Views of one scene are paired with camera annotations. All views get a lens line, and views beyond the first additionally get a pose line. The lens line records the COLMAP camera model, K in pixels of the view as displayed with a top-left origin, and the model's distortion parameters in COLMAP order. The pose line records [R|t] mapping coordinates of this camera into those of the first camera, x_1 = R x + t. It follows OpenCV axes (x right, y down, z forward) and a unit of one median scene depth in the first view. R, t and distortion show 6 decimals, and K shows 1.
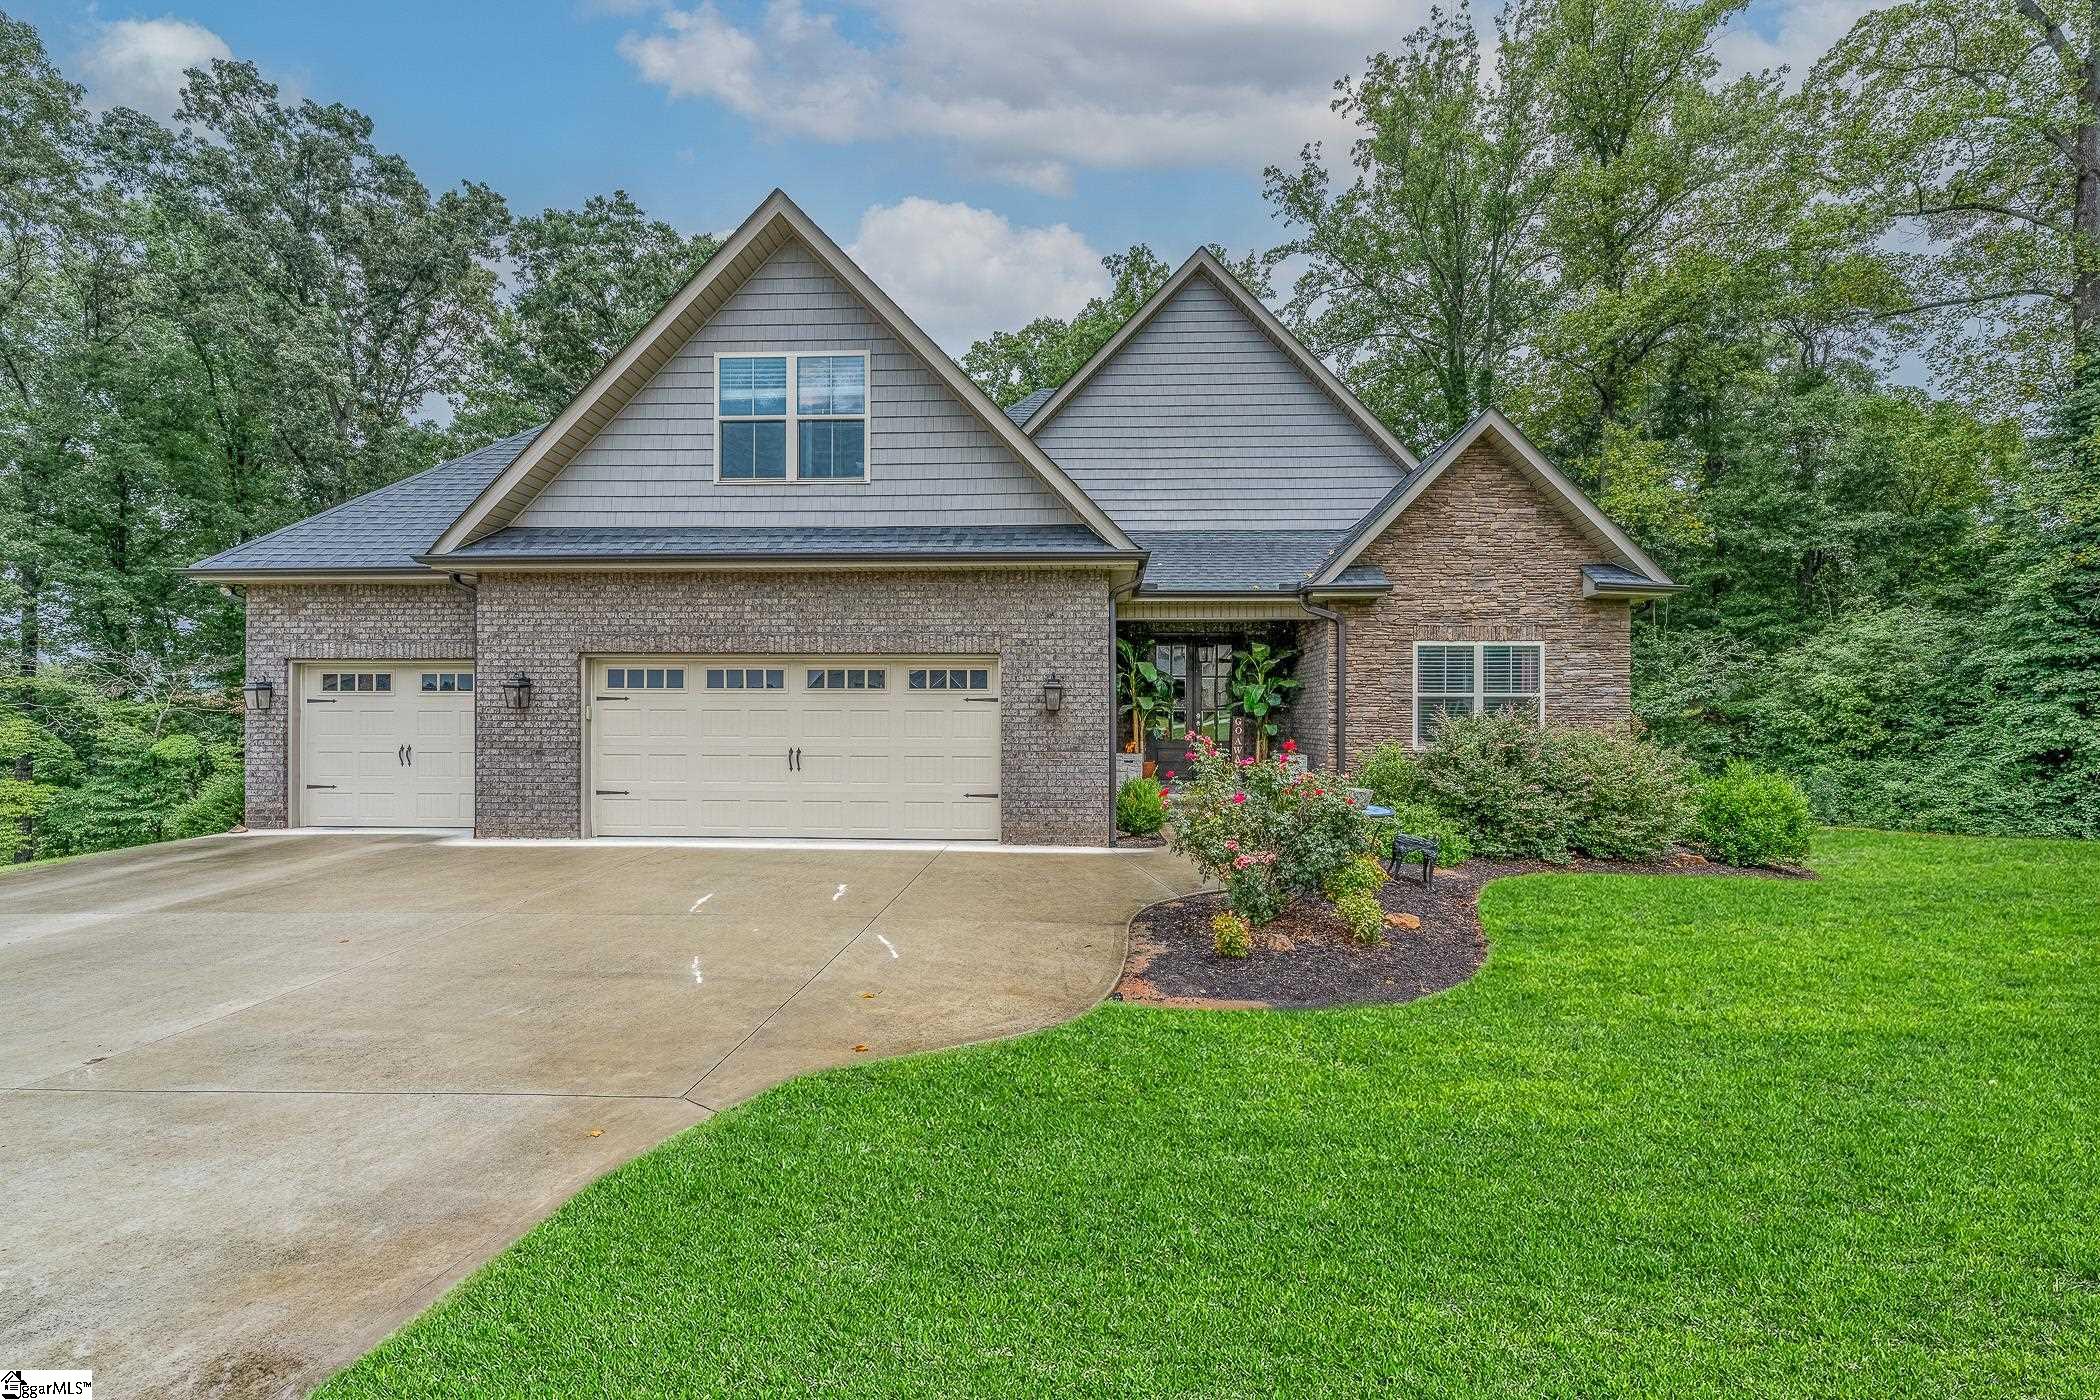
lens RADIAL K [[835.2, 0, 1087.6], [0, 835.2, 700.2], [0, 0, 1]] dist [-0.001102, -0.000042]
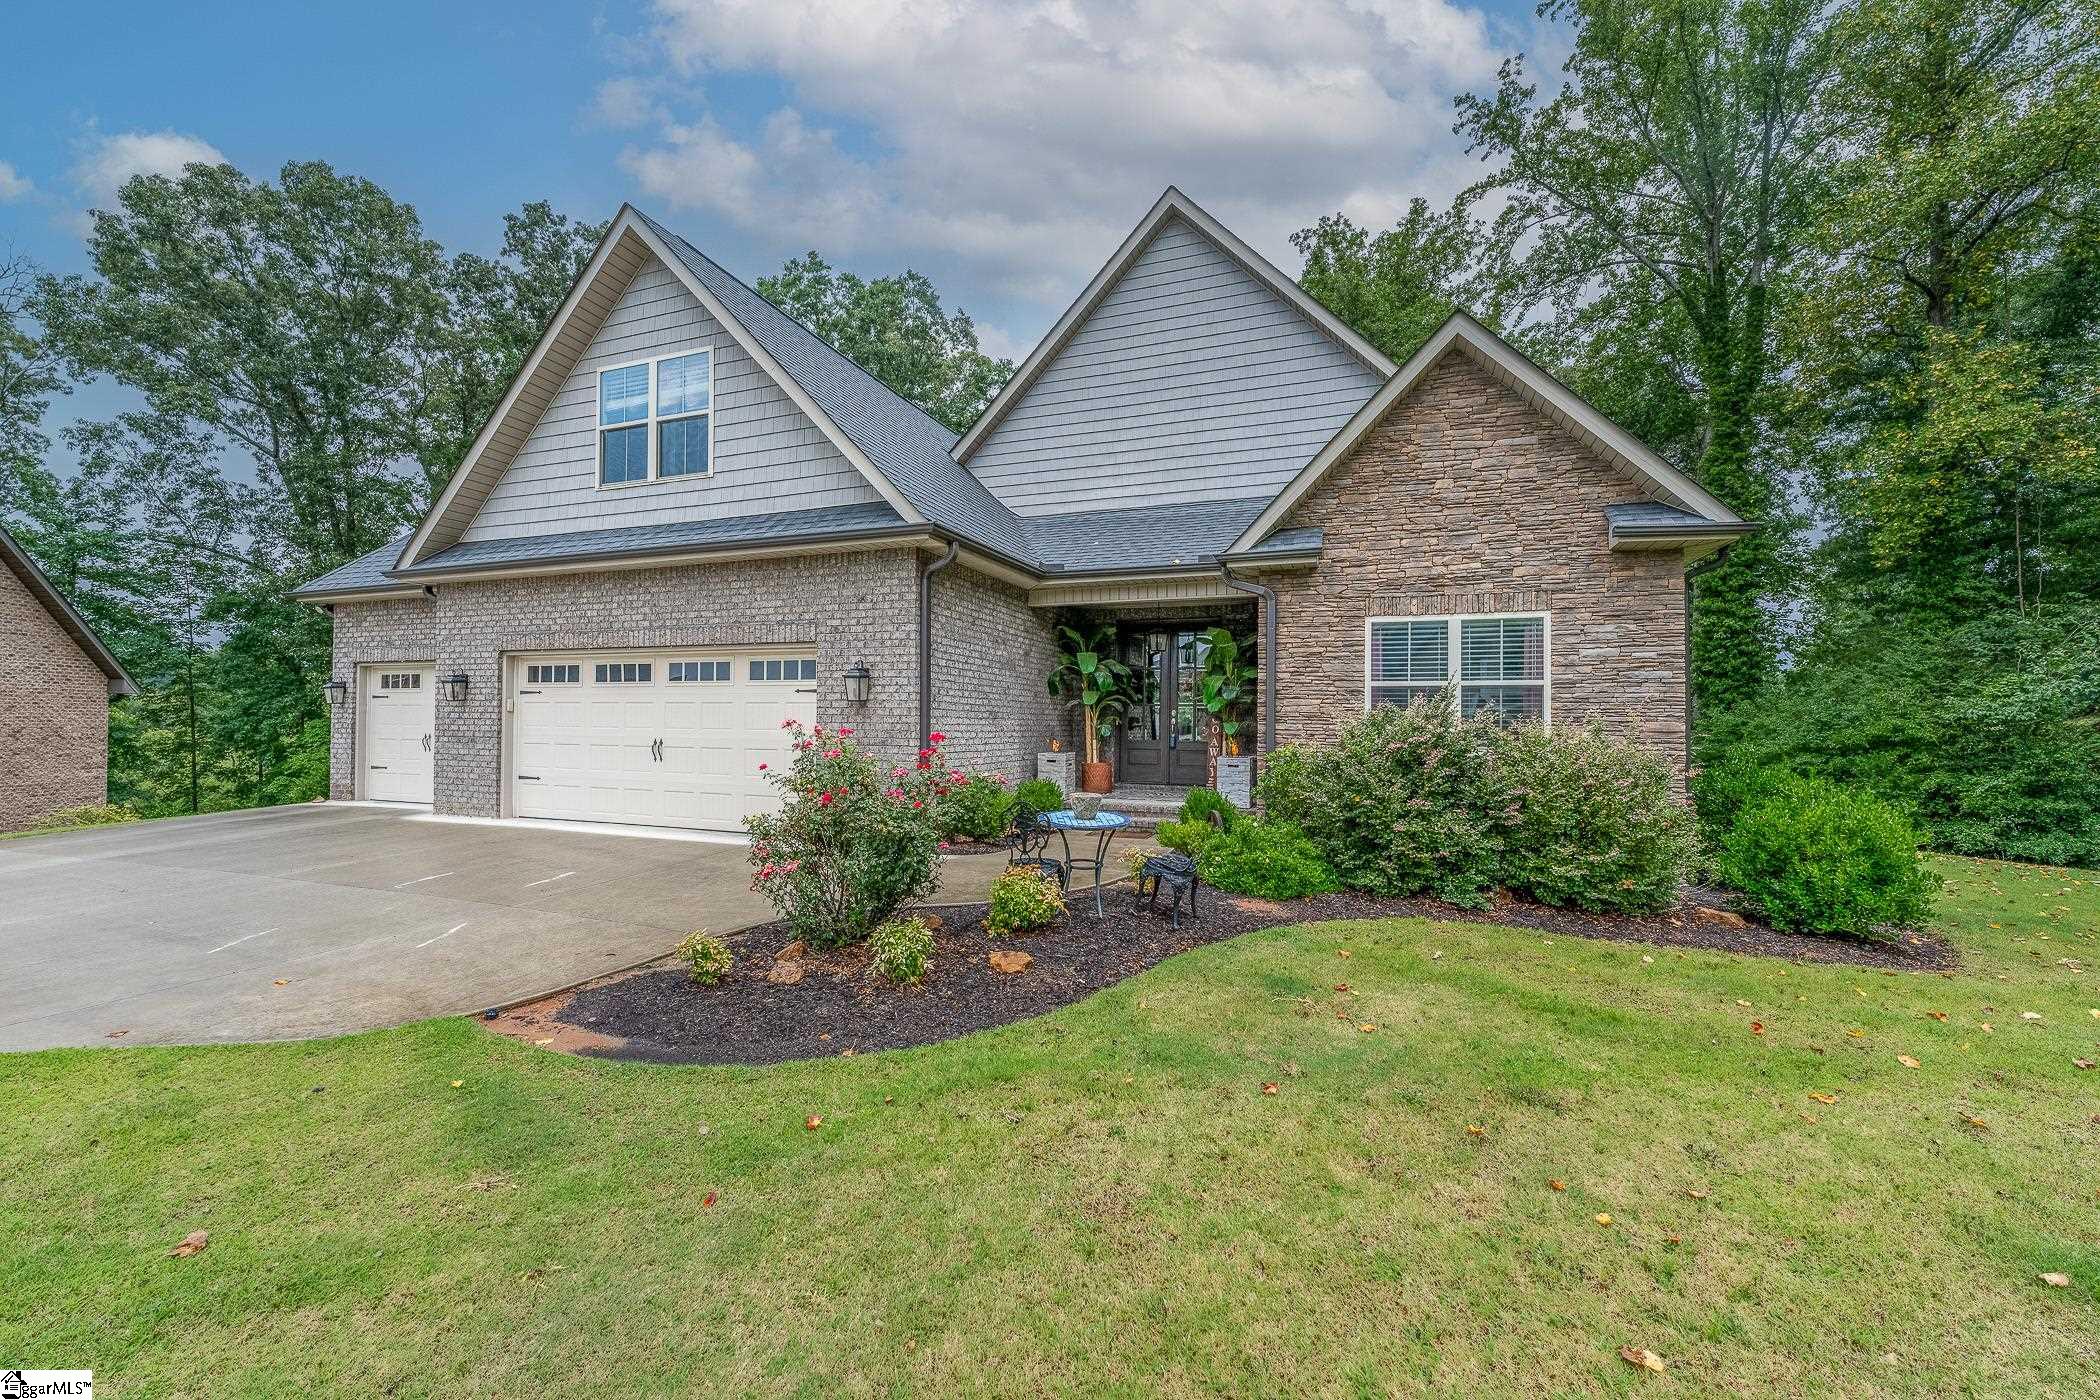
lens RADIAL K [[835.2, 0, 1054.3], [0, 835.2, 694.0], [0, 0, 1]] dist [-0.001102, -0.000042]
pose [[0.947518, -0.005967, -0.319648, 0.446829], [0.001565, 0.999900, -0.014027, 0.016959], [0.319700, 0.012791, 0.947433, 0.180712]]
